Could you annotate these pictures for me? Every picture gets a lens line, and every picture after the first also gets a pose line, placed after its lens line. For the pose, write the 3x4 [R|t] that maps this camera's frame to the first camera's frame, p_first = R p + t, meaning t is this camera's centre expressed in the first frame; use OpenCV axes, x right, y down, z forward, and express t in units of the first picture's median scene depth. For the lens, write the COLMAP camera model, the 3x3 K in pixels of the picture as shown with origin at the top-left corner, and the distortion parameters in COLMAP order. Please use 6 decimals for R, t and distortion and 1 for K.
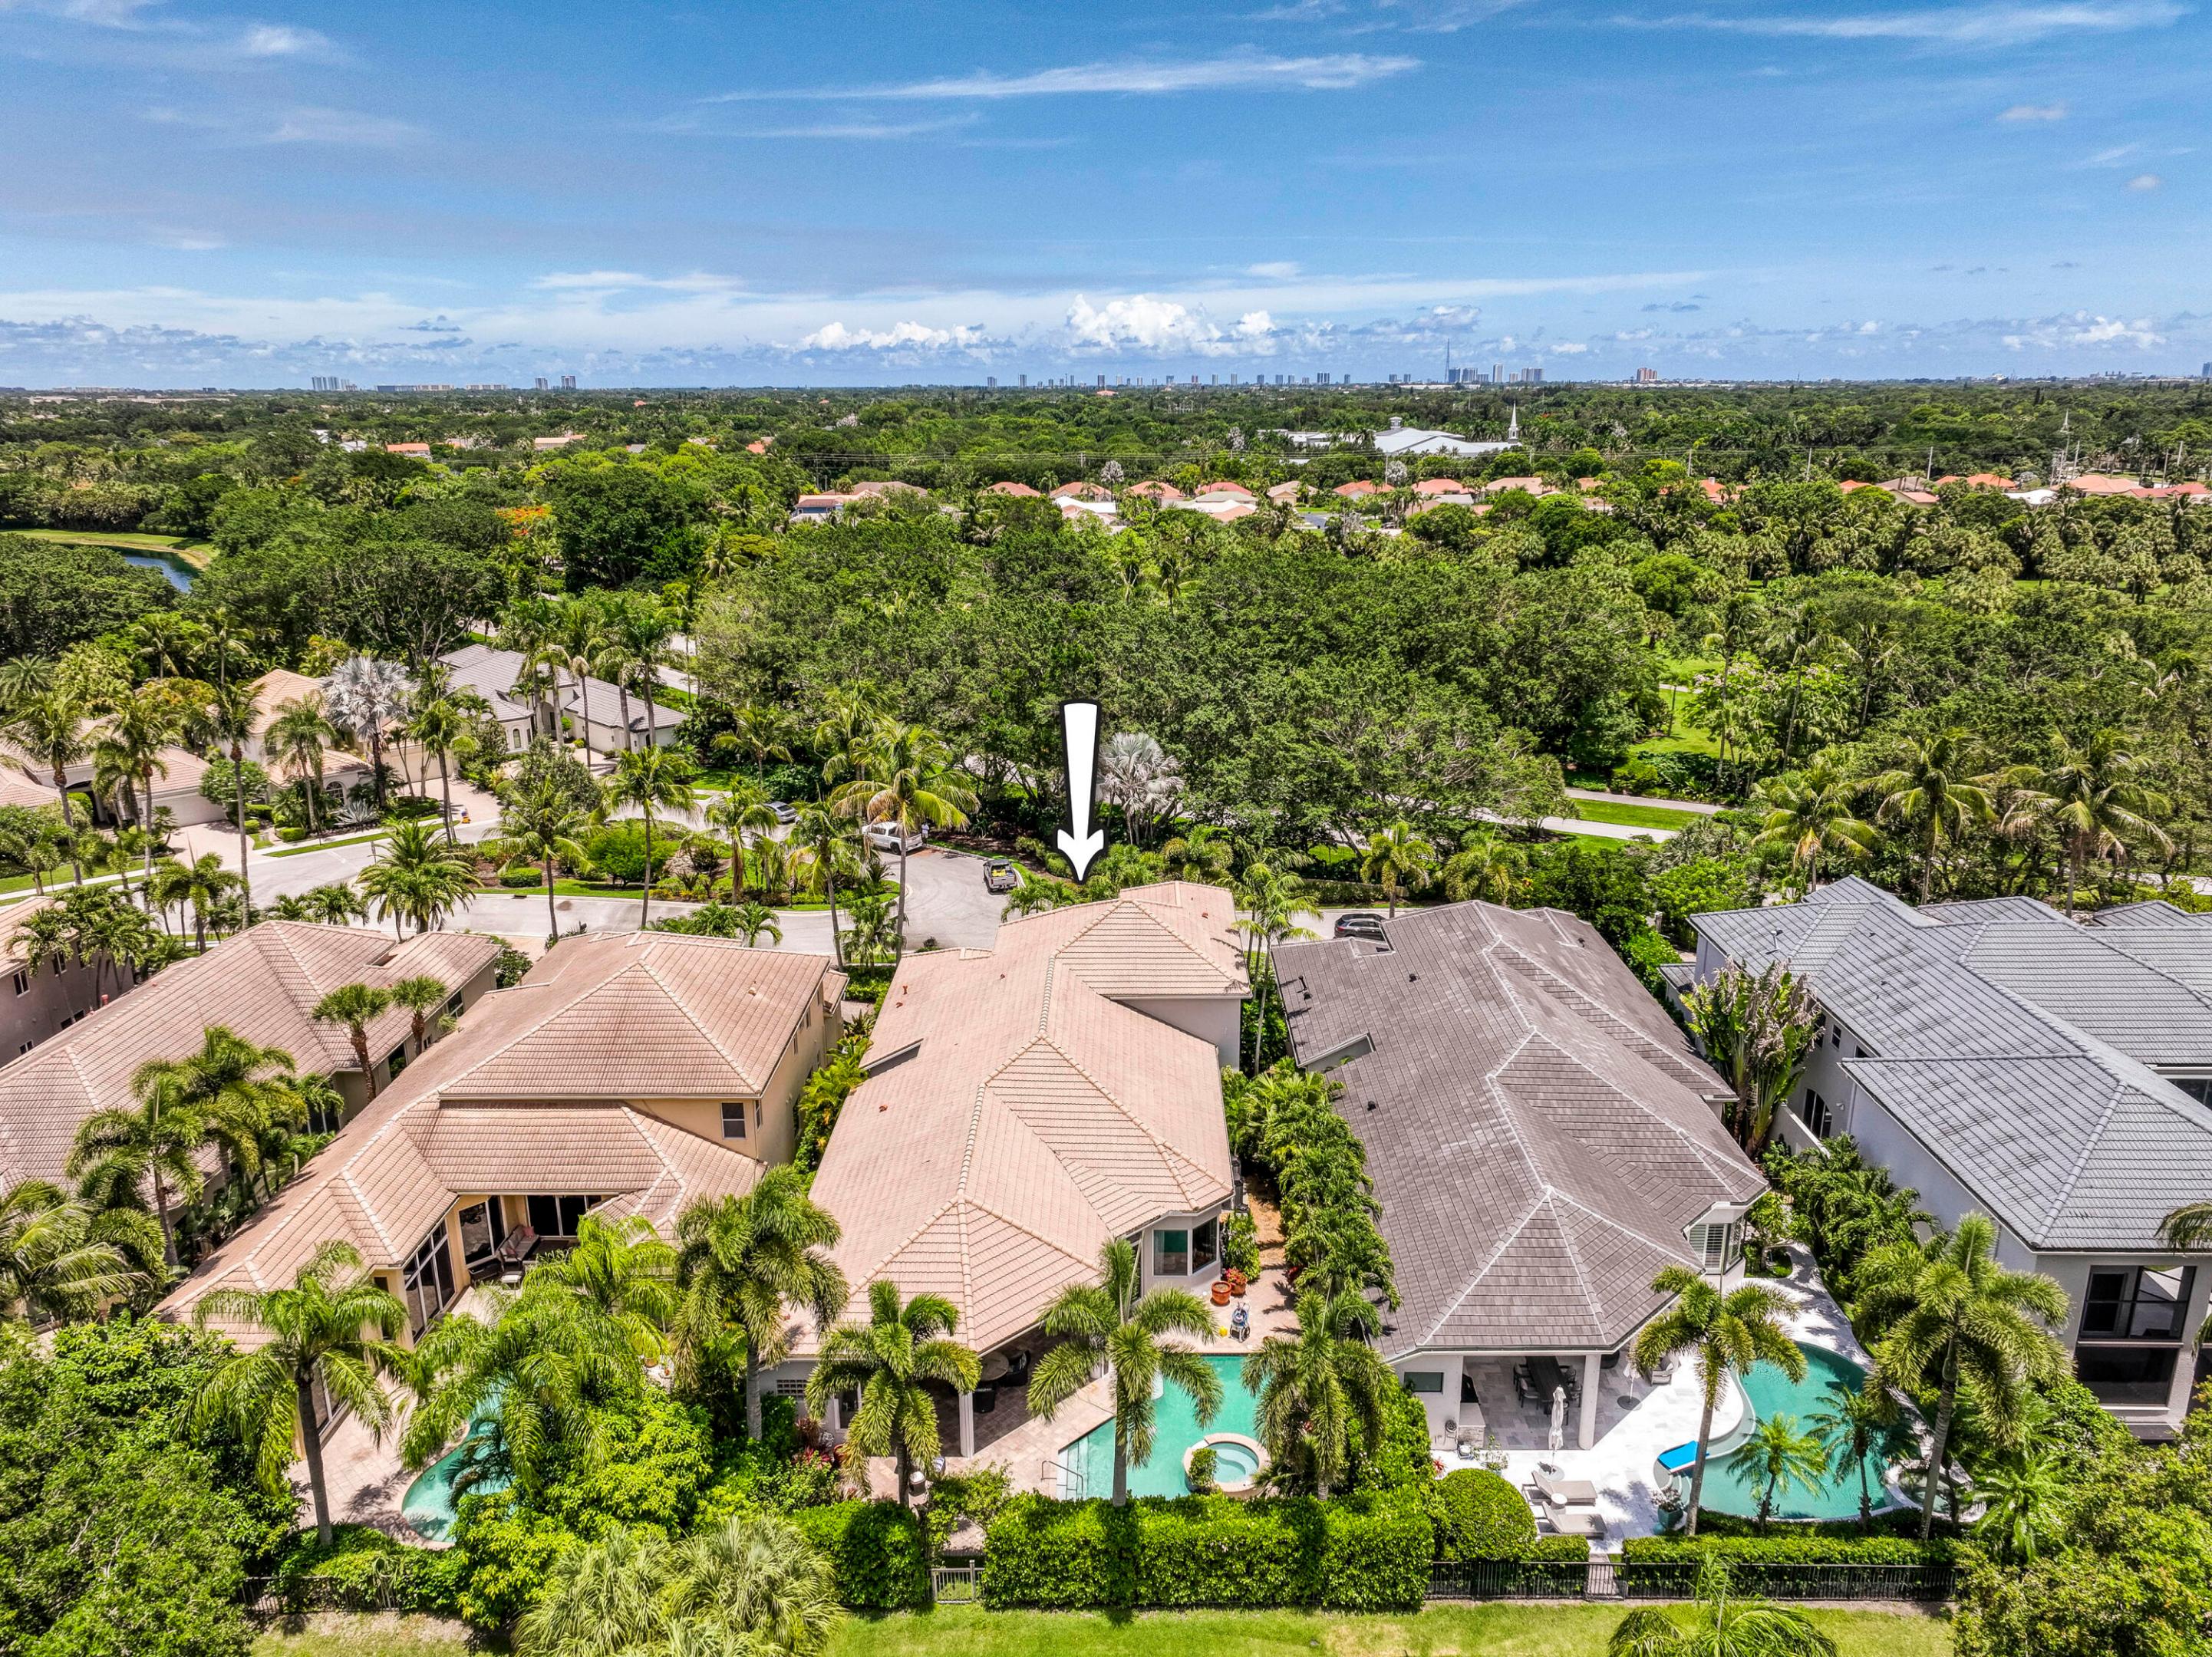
lens RADIAL K [[1554.3, 0, 1106.0], [0, 1554.3, 828.5], [0, 0, 1]] dist [0.003827, -0.000198]
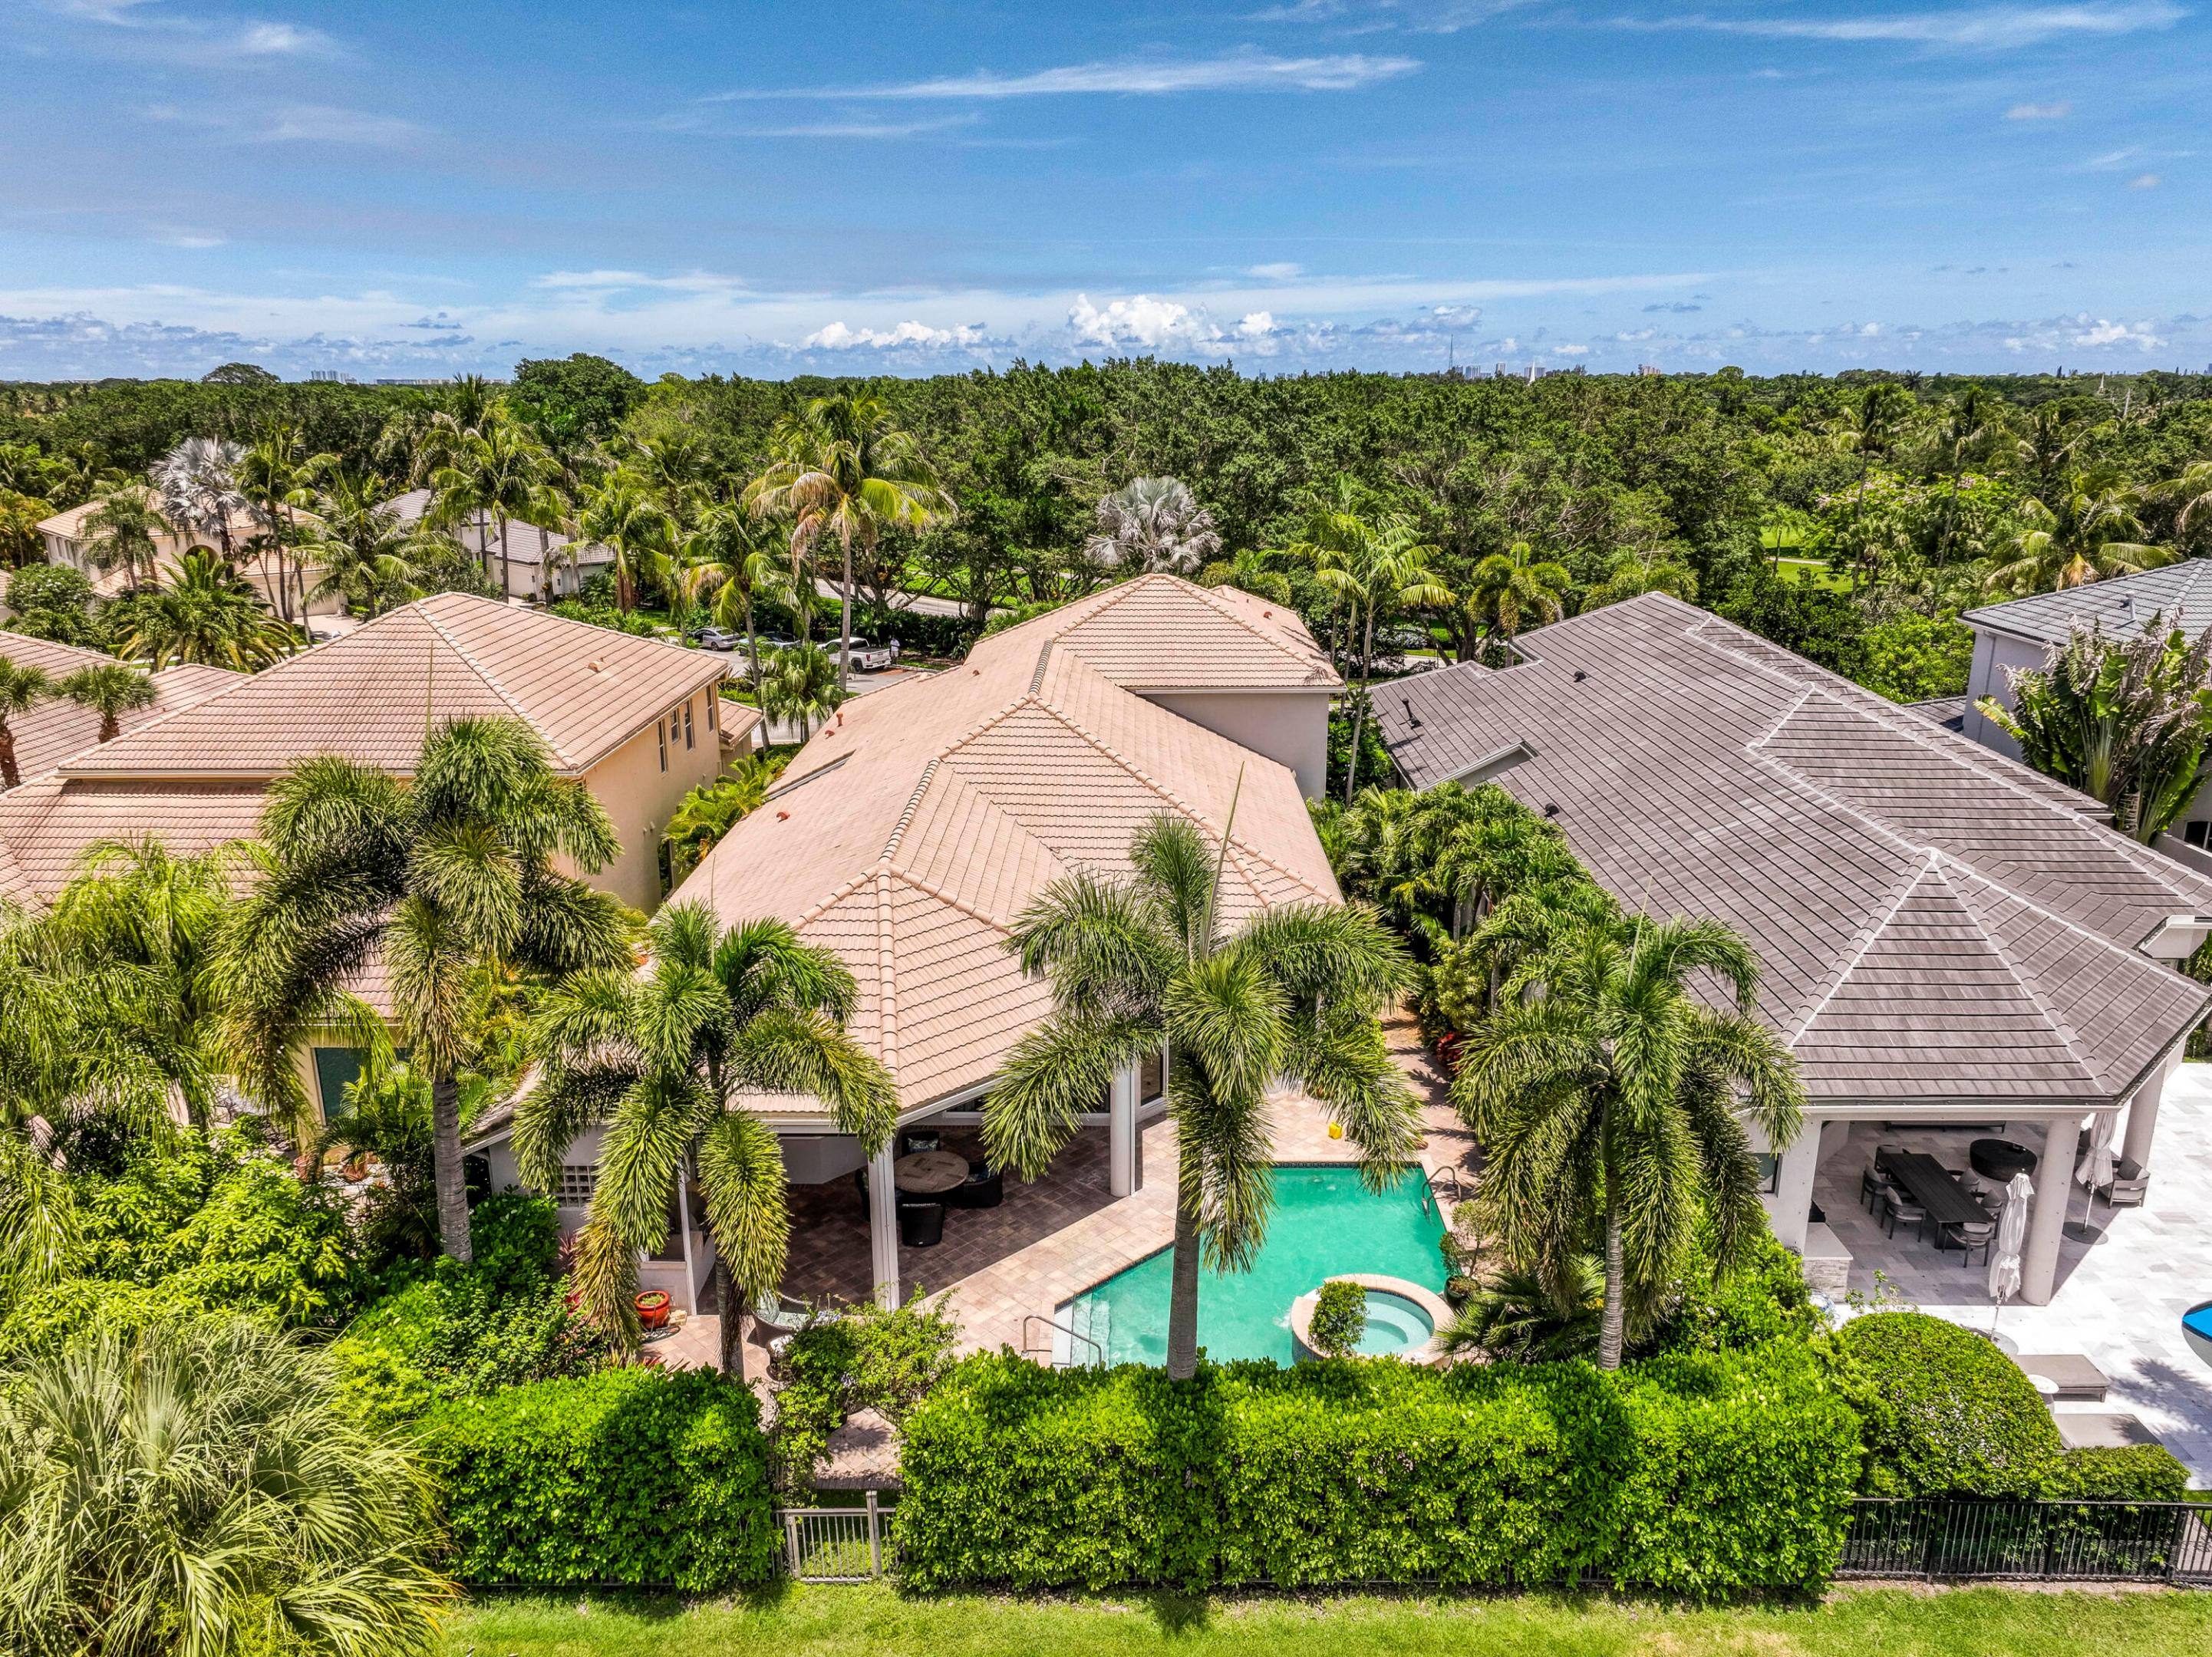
lens RADIAL K [[1558.0, 0, 1088.6], [0, 1558.0, 825.6], [0, 0, 1]] dist [0.006459, 0.004216]
pose [[0.999905, -0.003625, -0.013294, -0.008306], [0.003621, 0.999993, -0.000355, 0.167234], [0.013295, 0.000307, 0.999912, 0.327952]]
